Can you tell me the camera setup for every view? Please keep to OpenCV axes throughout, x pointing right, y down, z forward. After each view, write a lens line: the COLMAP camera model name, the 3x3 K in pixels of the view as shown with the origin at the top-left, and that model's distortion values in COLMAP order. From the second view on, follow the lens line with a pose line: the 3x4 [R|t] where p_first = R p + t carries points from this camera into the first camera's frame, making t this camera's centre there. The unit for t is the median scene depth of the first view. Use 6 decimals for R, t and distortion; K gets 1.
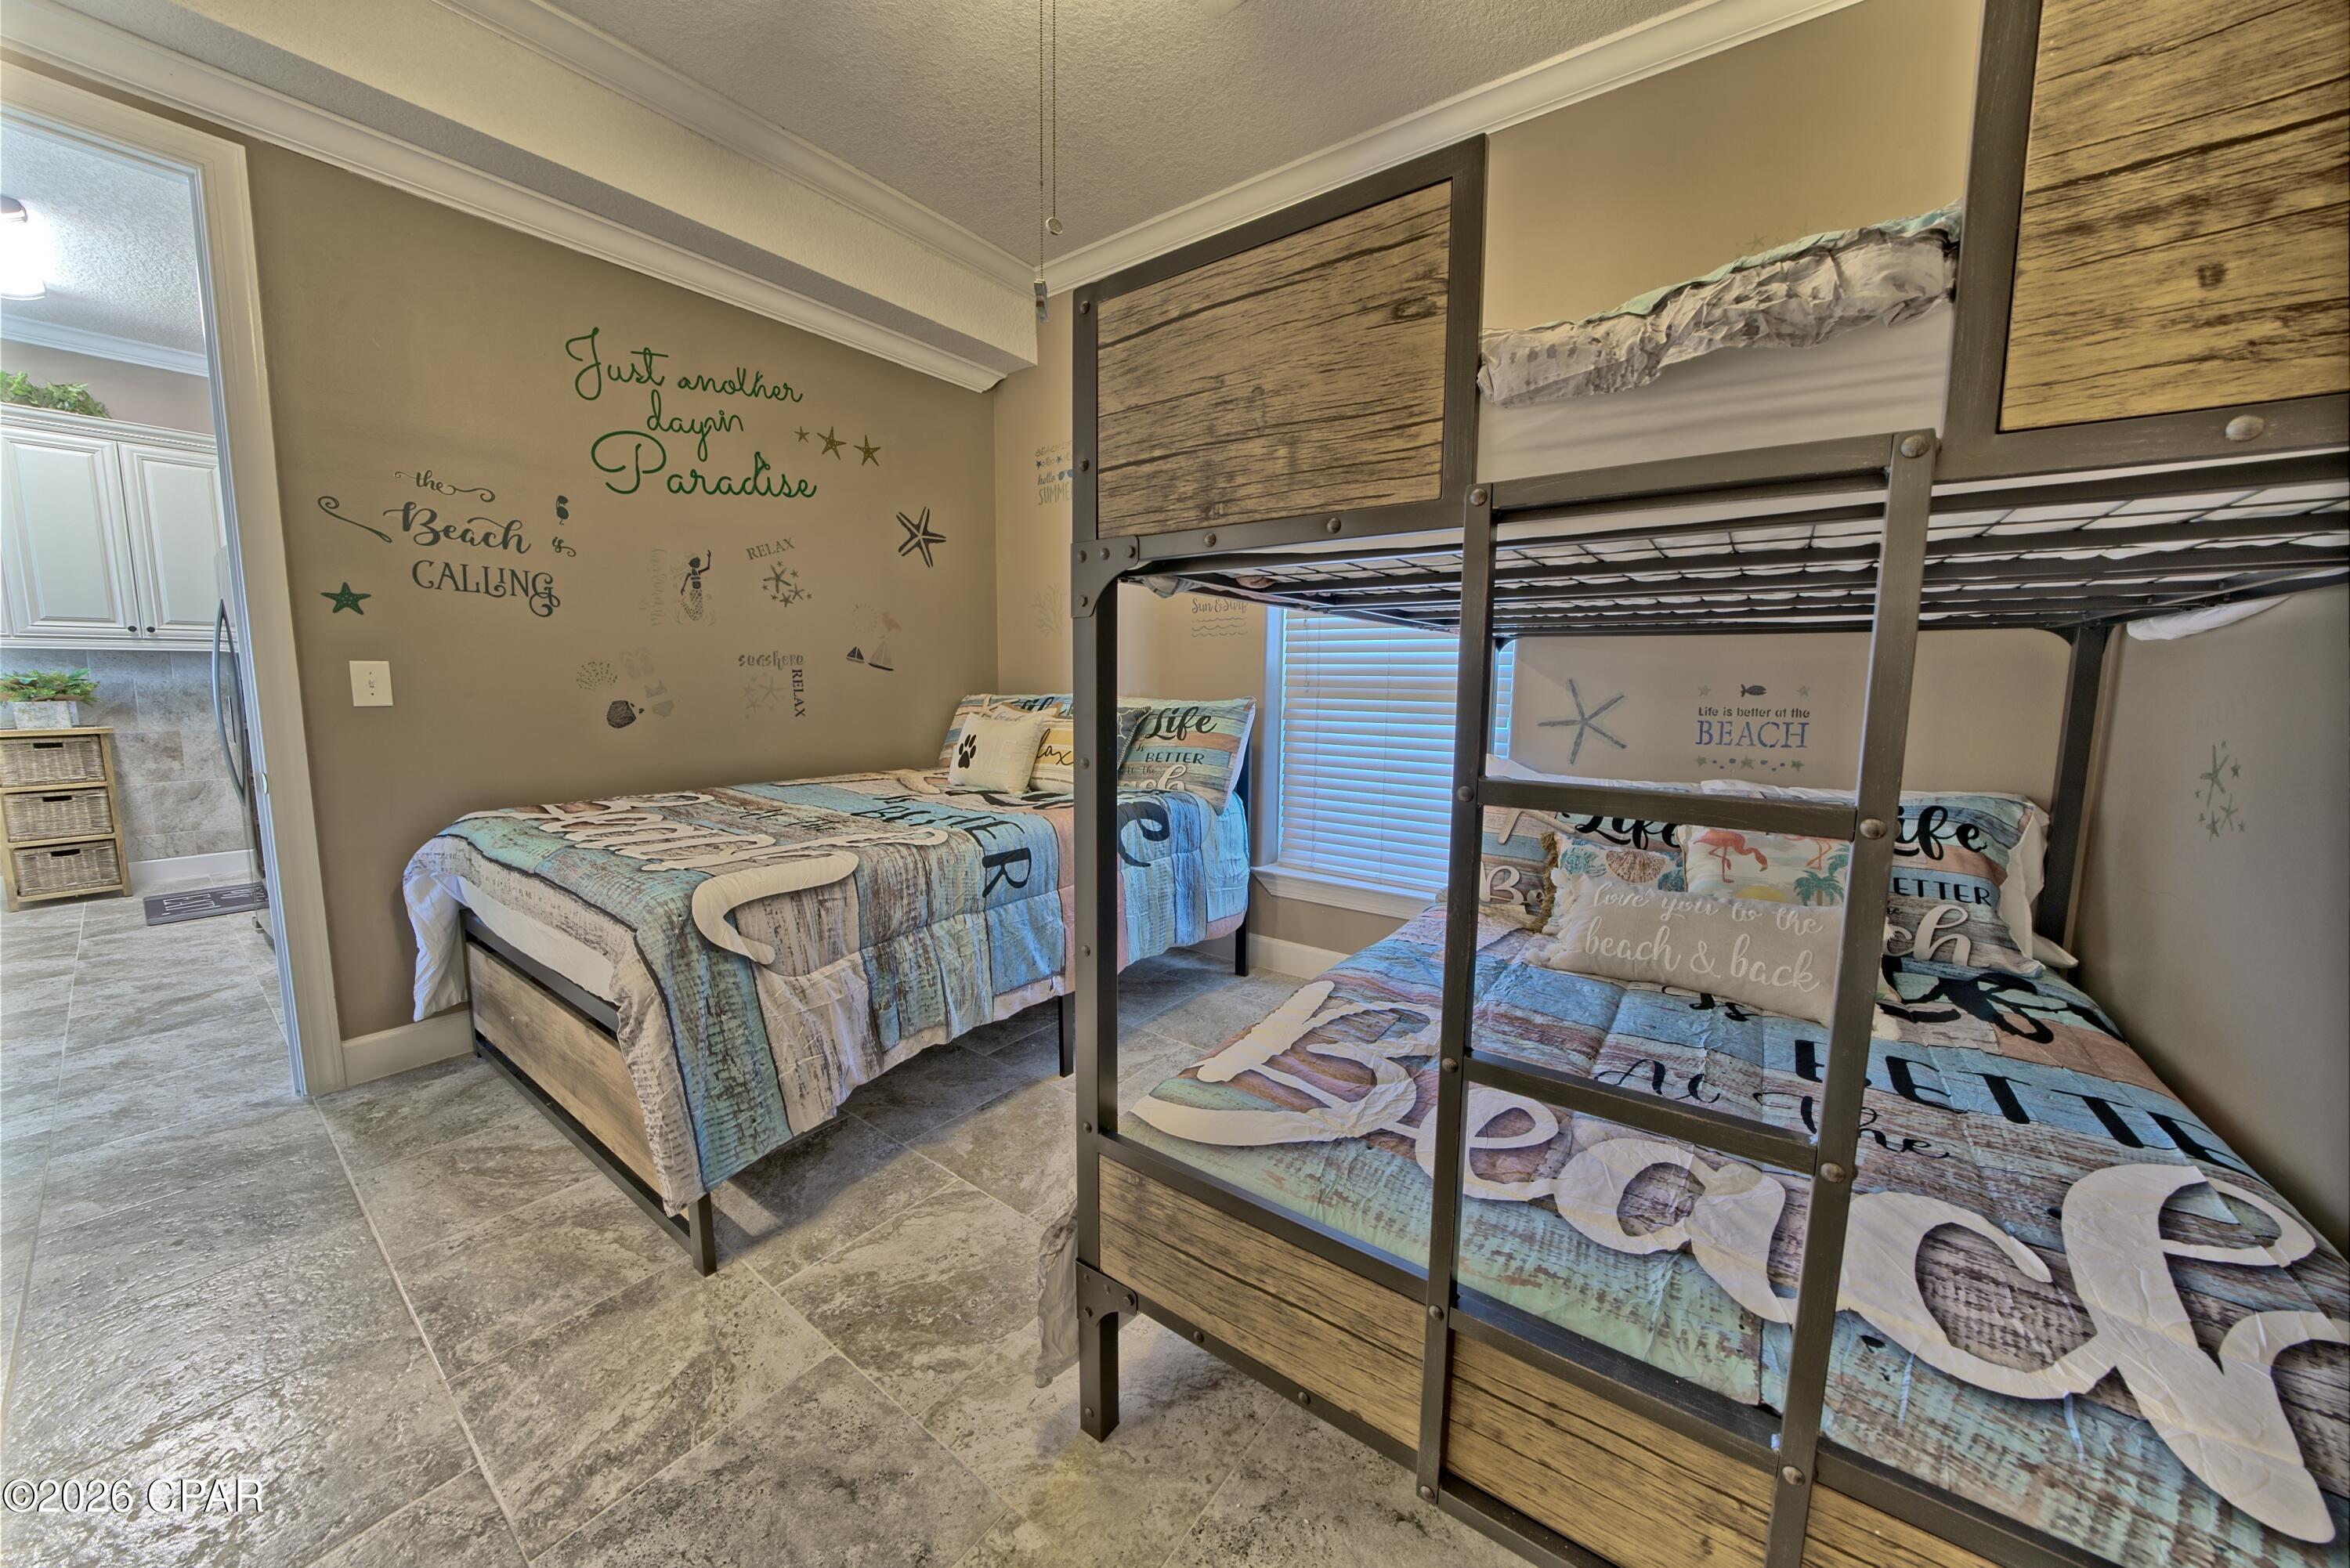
lens RADIAL K [[808.7, 0, 1177.9], [0, 808.7, 775.1], [0, 0, 1]] dist [-0.027039, 0.003206]
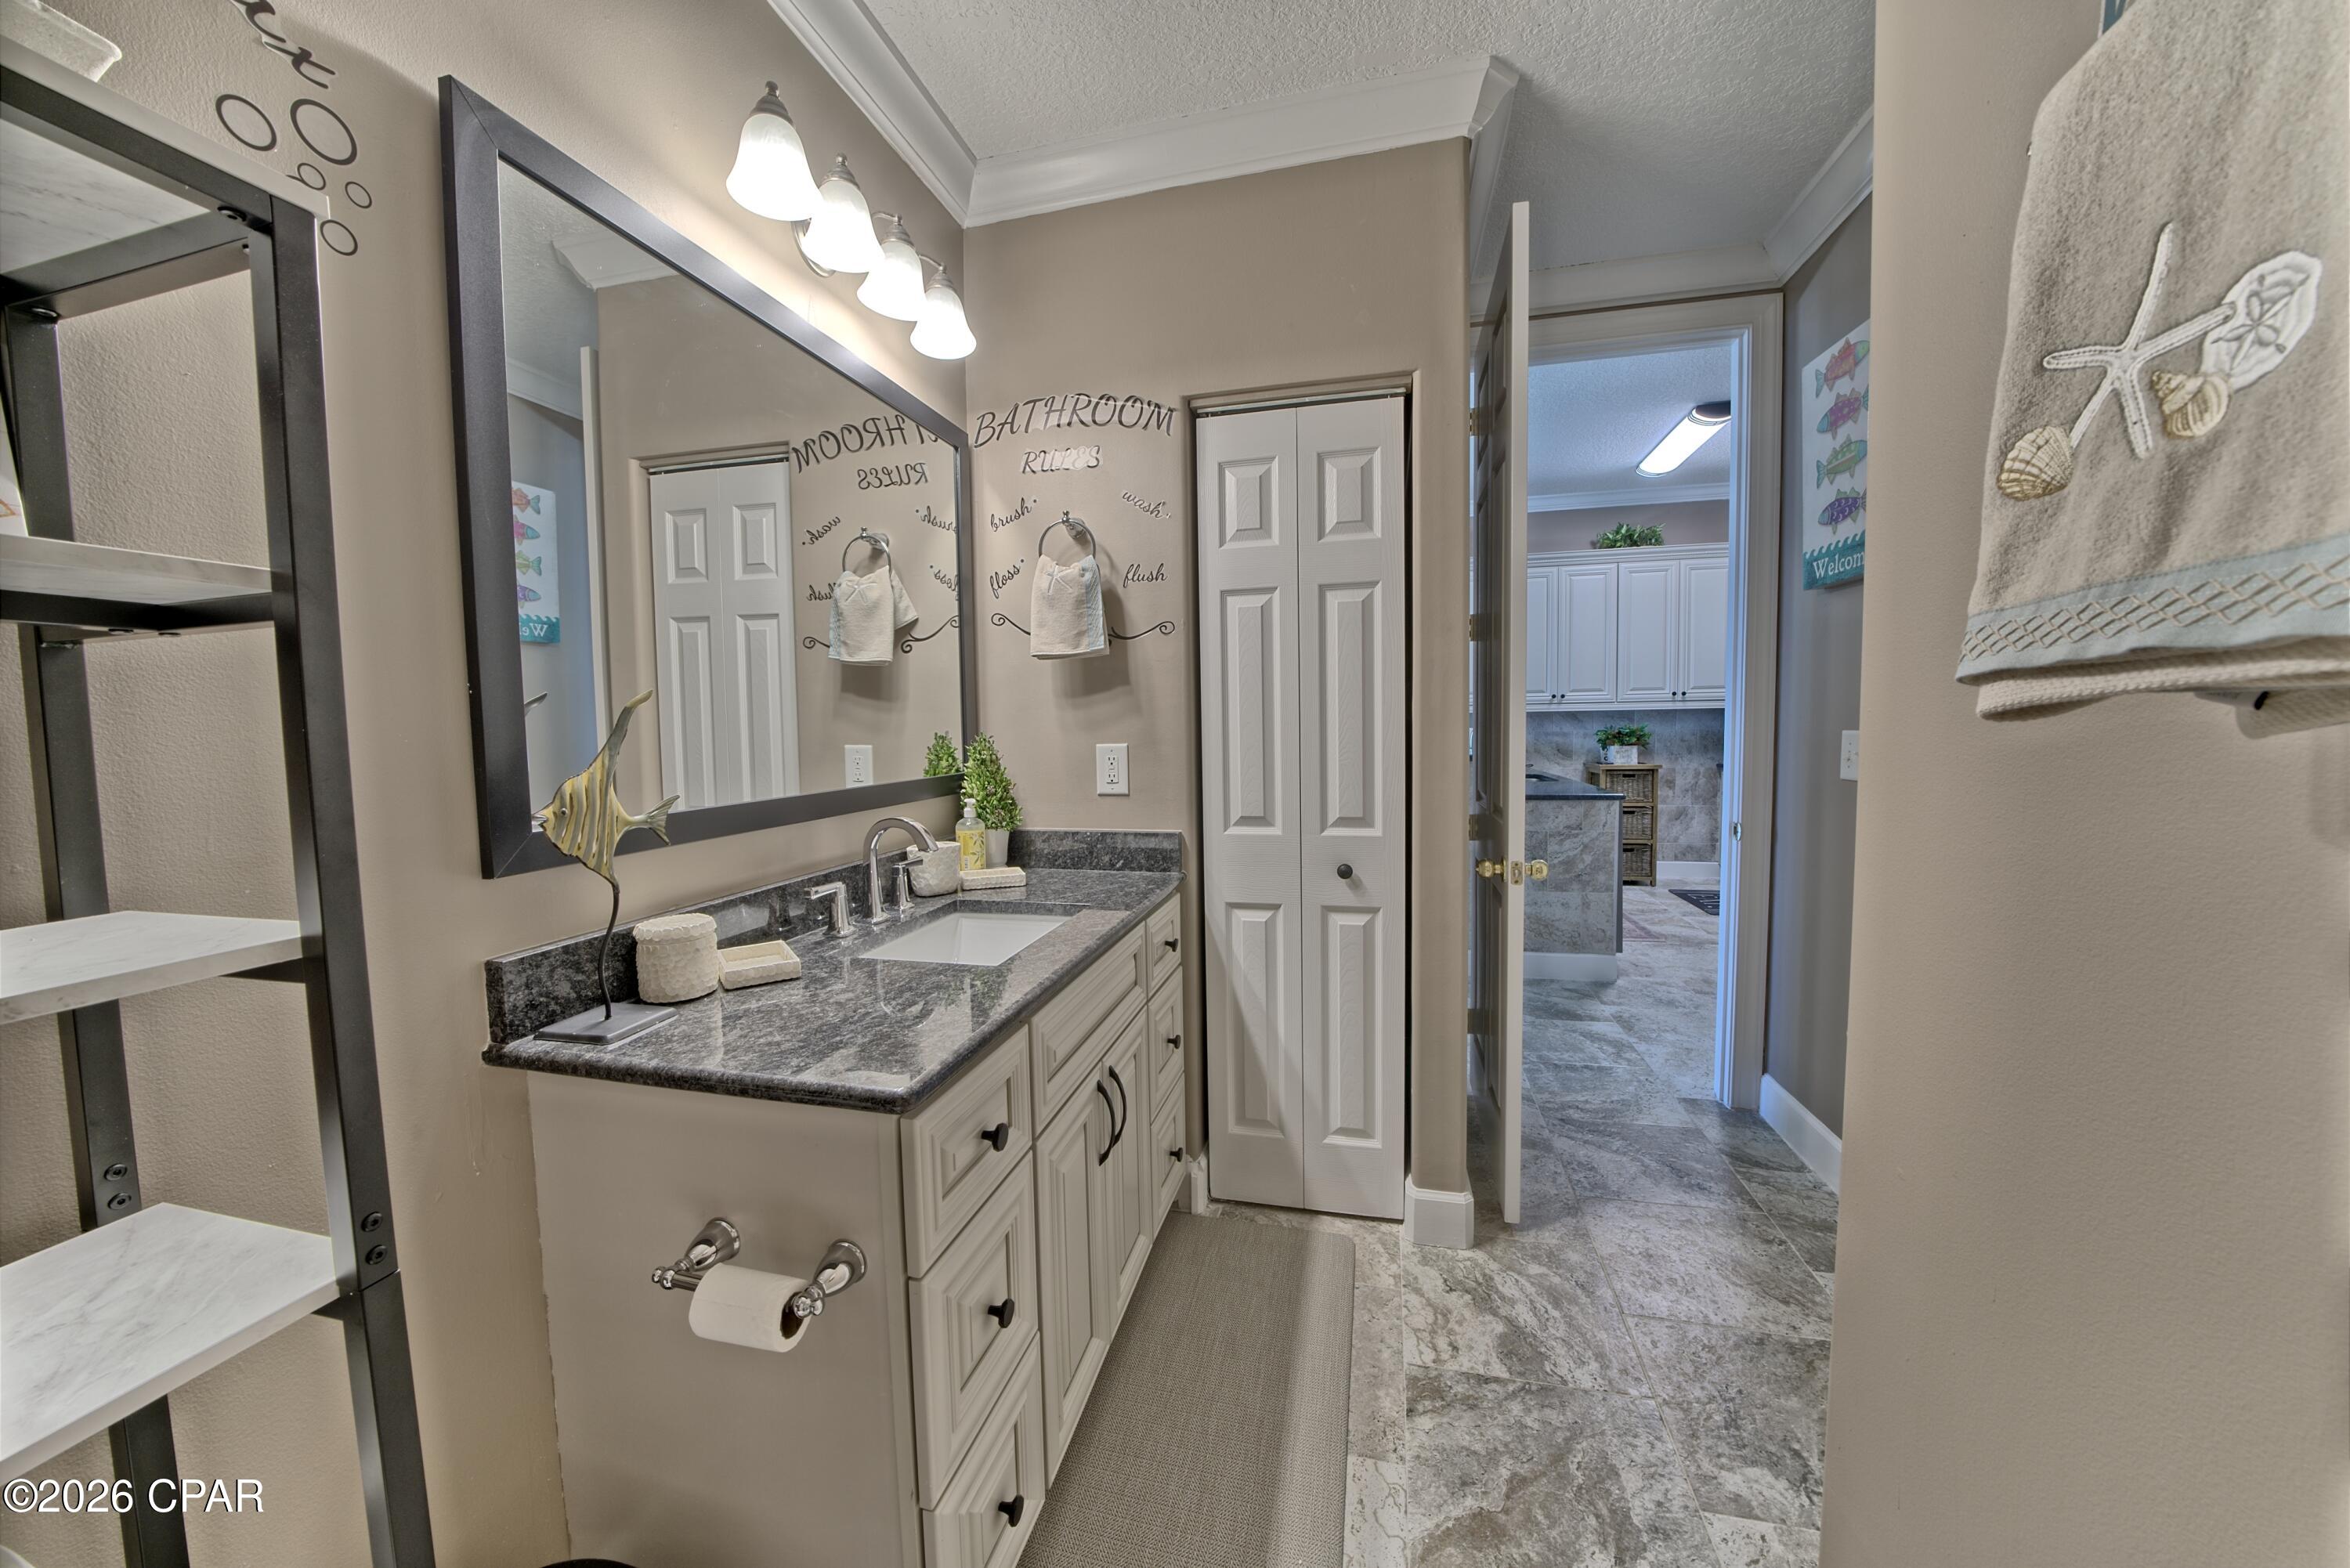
lens RADIAL K [[808.7, 0, 1177.9], [0, 808.7, 775.1], [0, 0, 1]] dist [-0.027039, 0.003206]
pose [[0.384496, 0.042932, -0.922128, -0.261954], [-0.087685, 0.996100, 0.009815, 0.013626], [0.918953, 0.077083, 0.386761, -0.250679]]
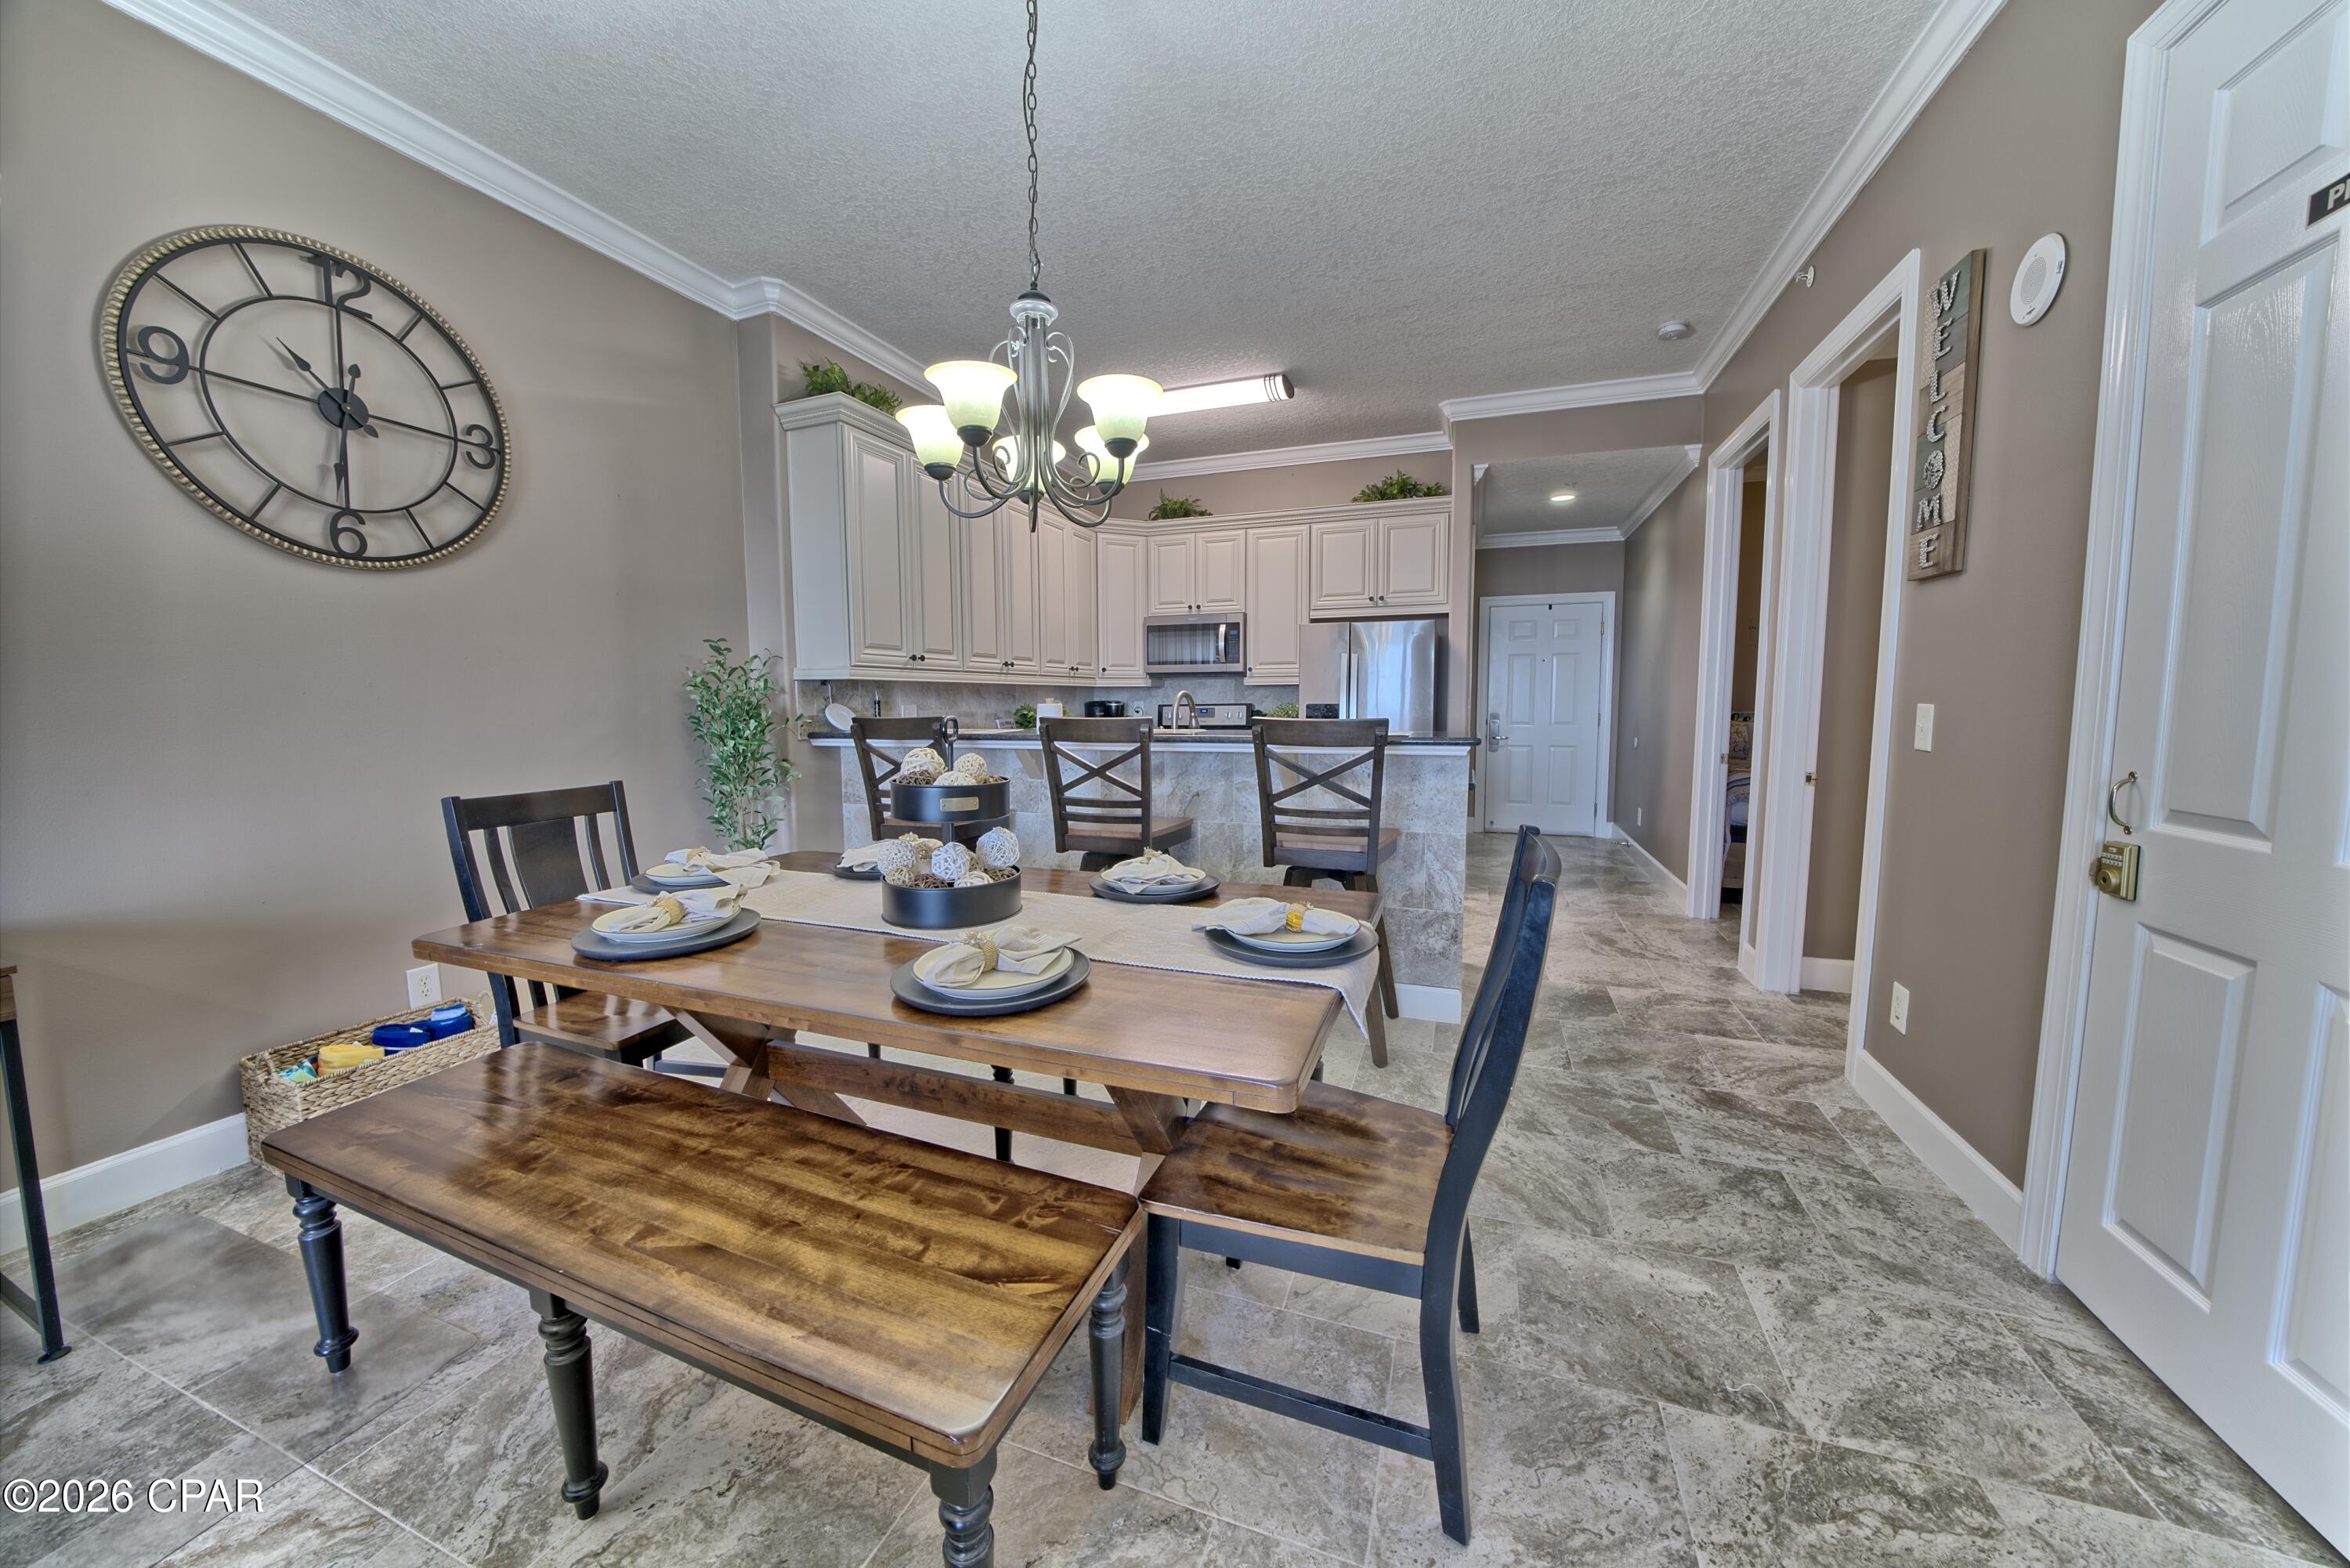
lens RADIAL K [[808.7, 0, 1177.9], [0, 808.7, 775.1], [0, 0, 1]] dist [-0.027039, 0.003206]
pose [[0.957998, -0.038975, 0.284113, -1.115430], [0.045771, 0.998802, -0.017317, 0.009431], [-0.283097, 0.029594, 0.958635, -0.208312]]
